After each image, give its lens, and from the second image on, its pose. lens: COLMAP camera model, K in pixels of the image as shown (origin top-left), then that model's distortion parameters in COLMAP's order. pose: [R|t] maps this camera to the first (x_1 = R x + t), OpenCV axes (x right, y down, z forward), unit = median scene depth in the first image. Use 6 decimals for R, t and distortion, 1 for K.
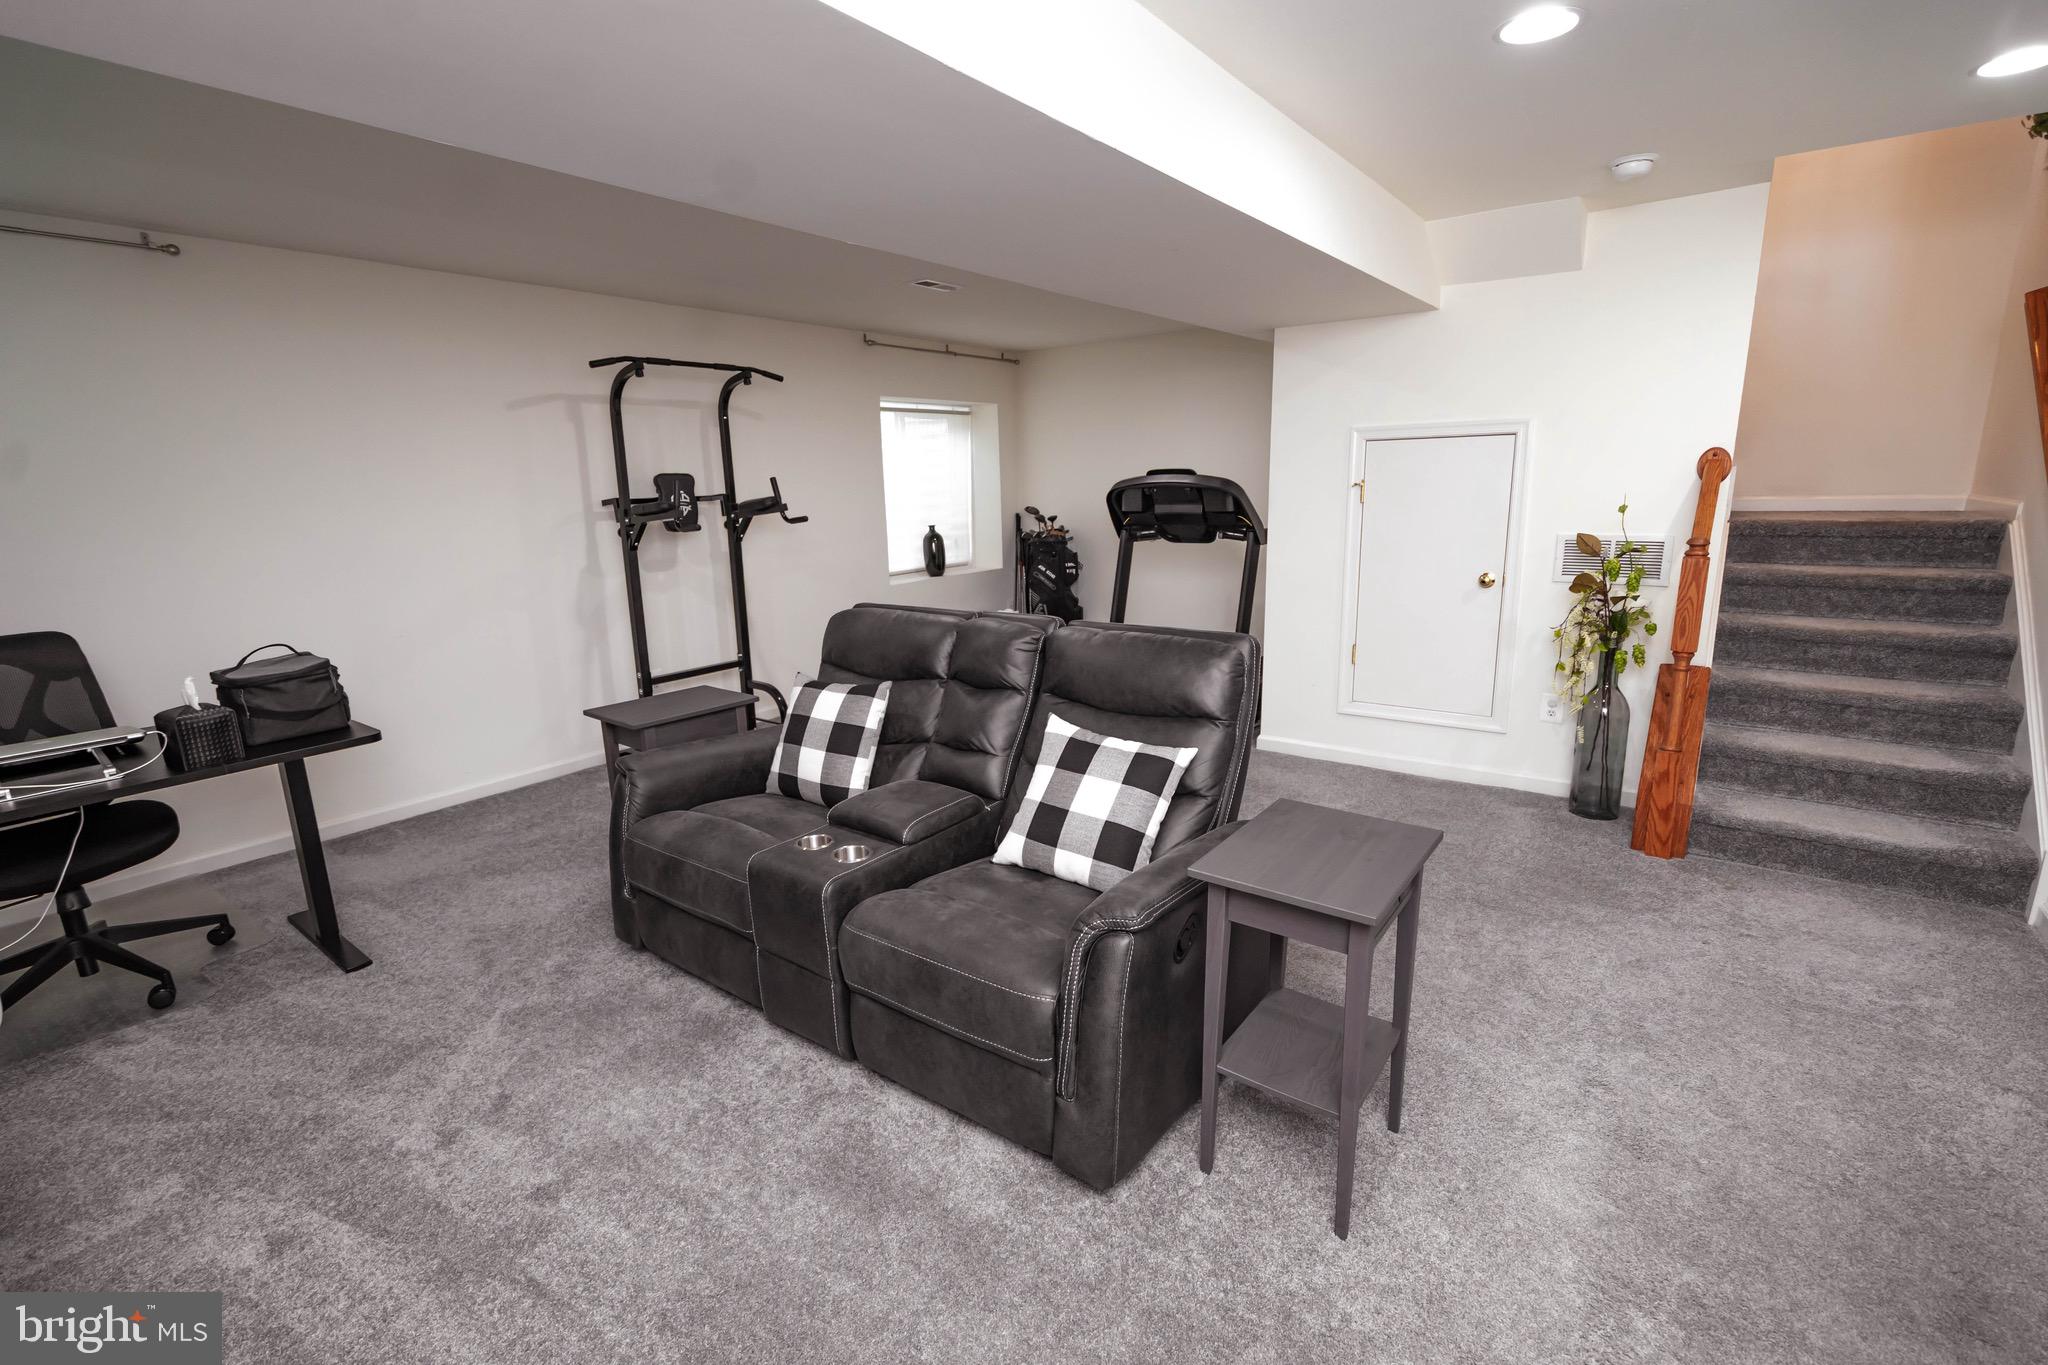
lens RADIAL K [[913.9, 0, 1012.8], [0, 913.9, 686.2], [0, 0, 1]] dist [-0.001102, 0.000180]
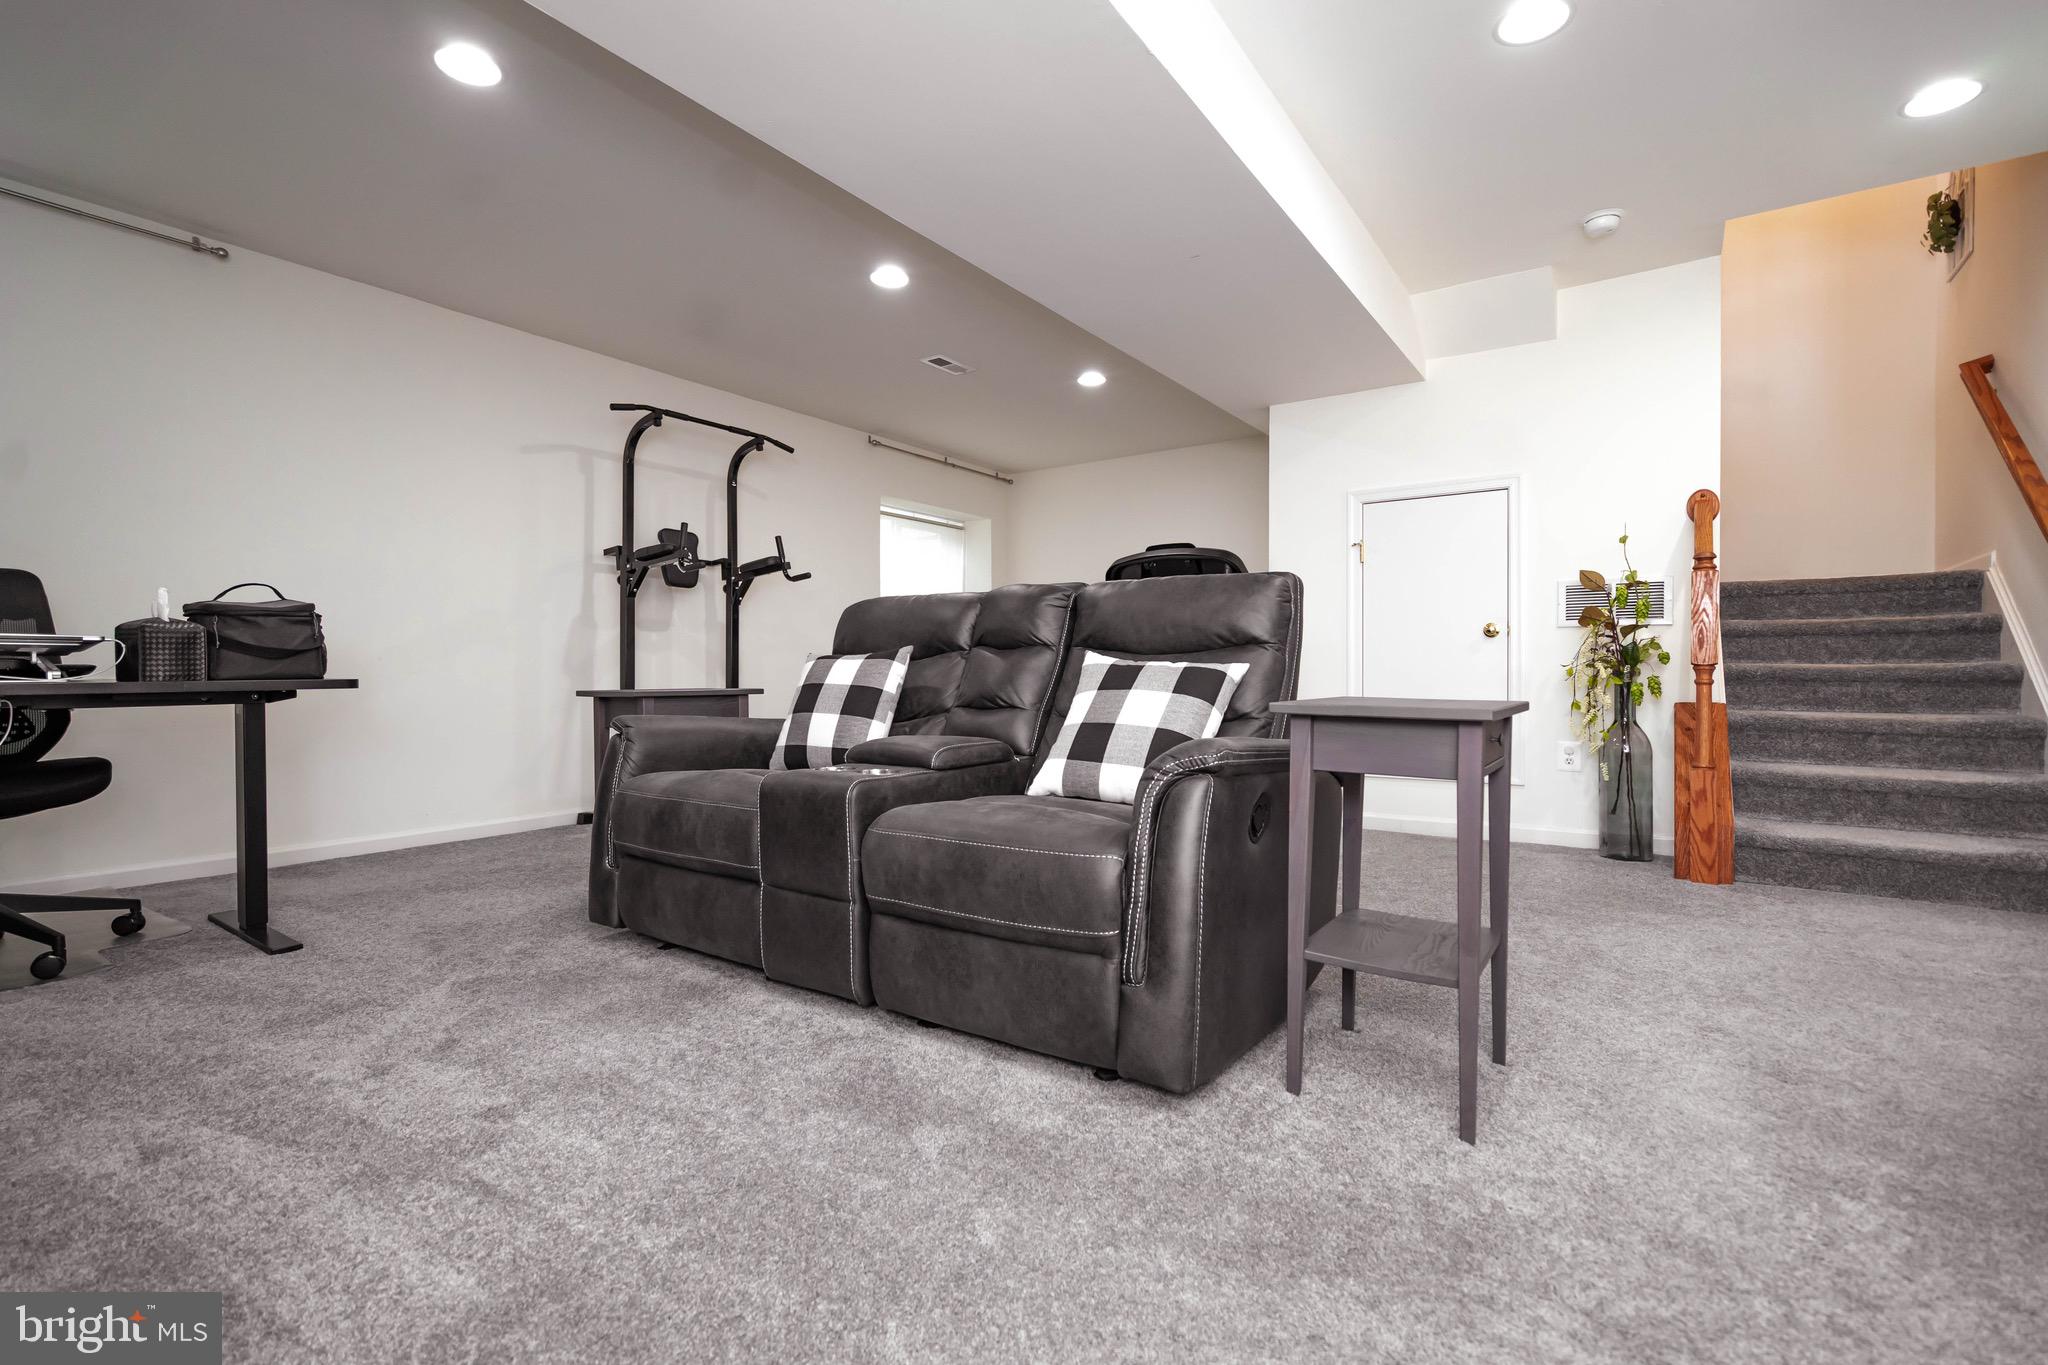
lens RADIAL K [[913.9, 0, 1012.8], [0, 913.9, 686.2], [0, 0, 1]] dist [-0.001102, 0.000180]
pose [[0.999109, 0.024289, 0.034529, -0.055578], [-0.016589, 0.977995, -0.207966, 0.216061], [-0.038820, 0.207208, 0.977526, 0.064164]]
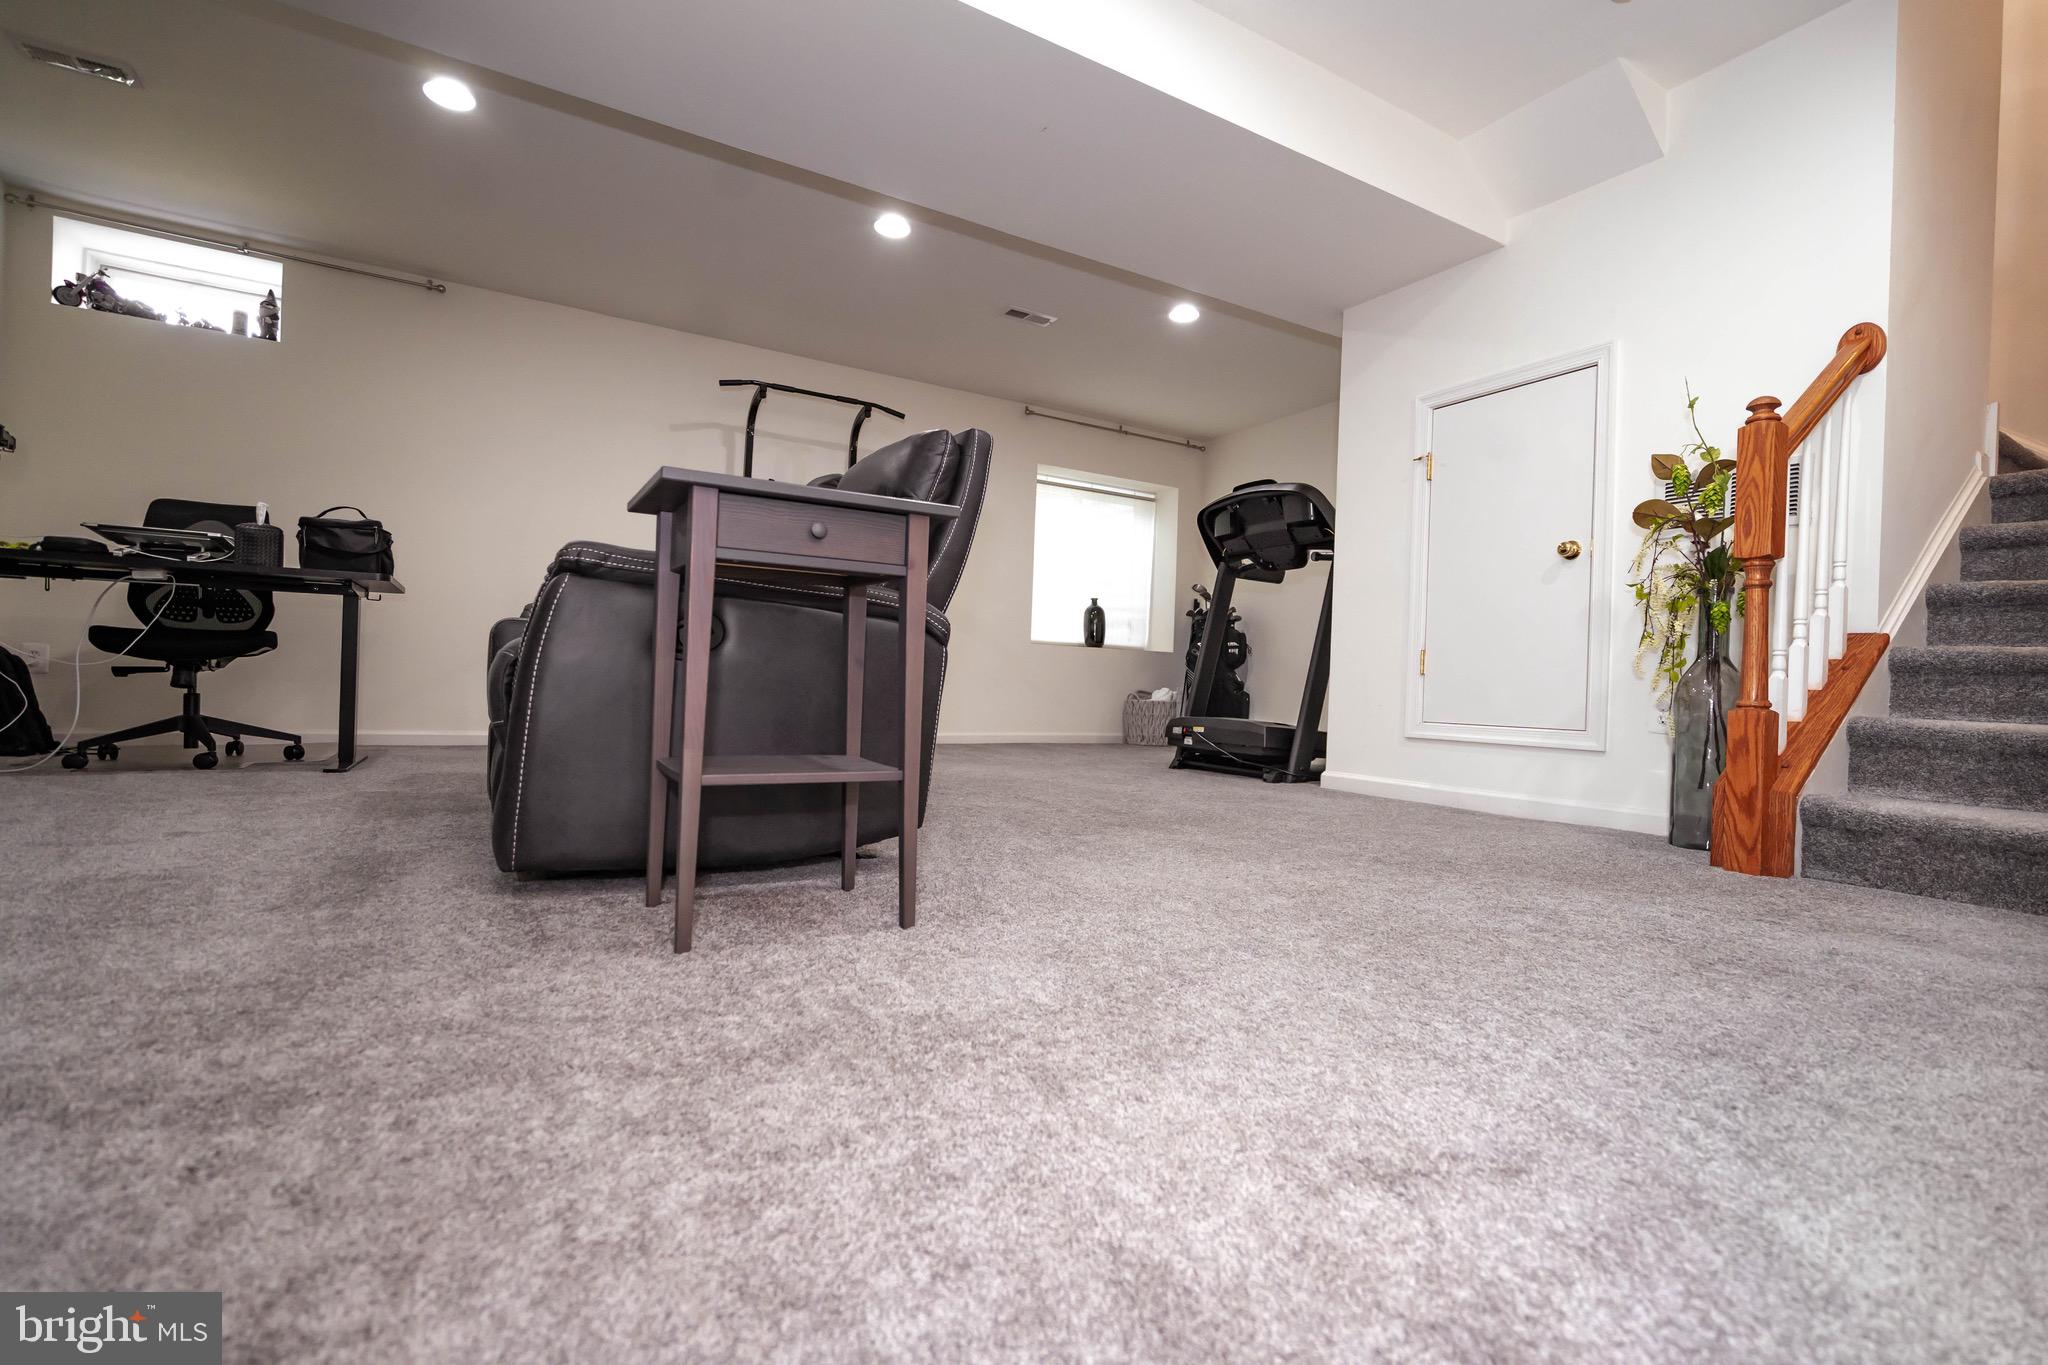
lens RADIAL K [[916.9, 0, 1019.4], [0, 916.9, 685.6], [0, 0, 1]] dist [-0.001053, -0.000137]
pose [[0.922244, 0.059075, -0.382068, 0.518184], [-0.143232, 0.970140, -0.195736, 0.286450], [0.359097, 0.235240, 0.903168, 0.204486]]
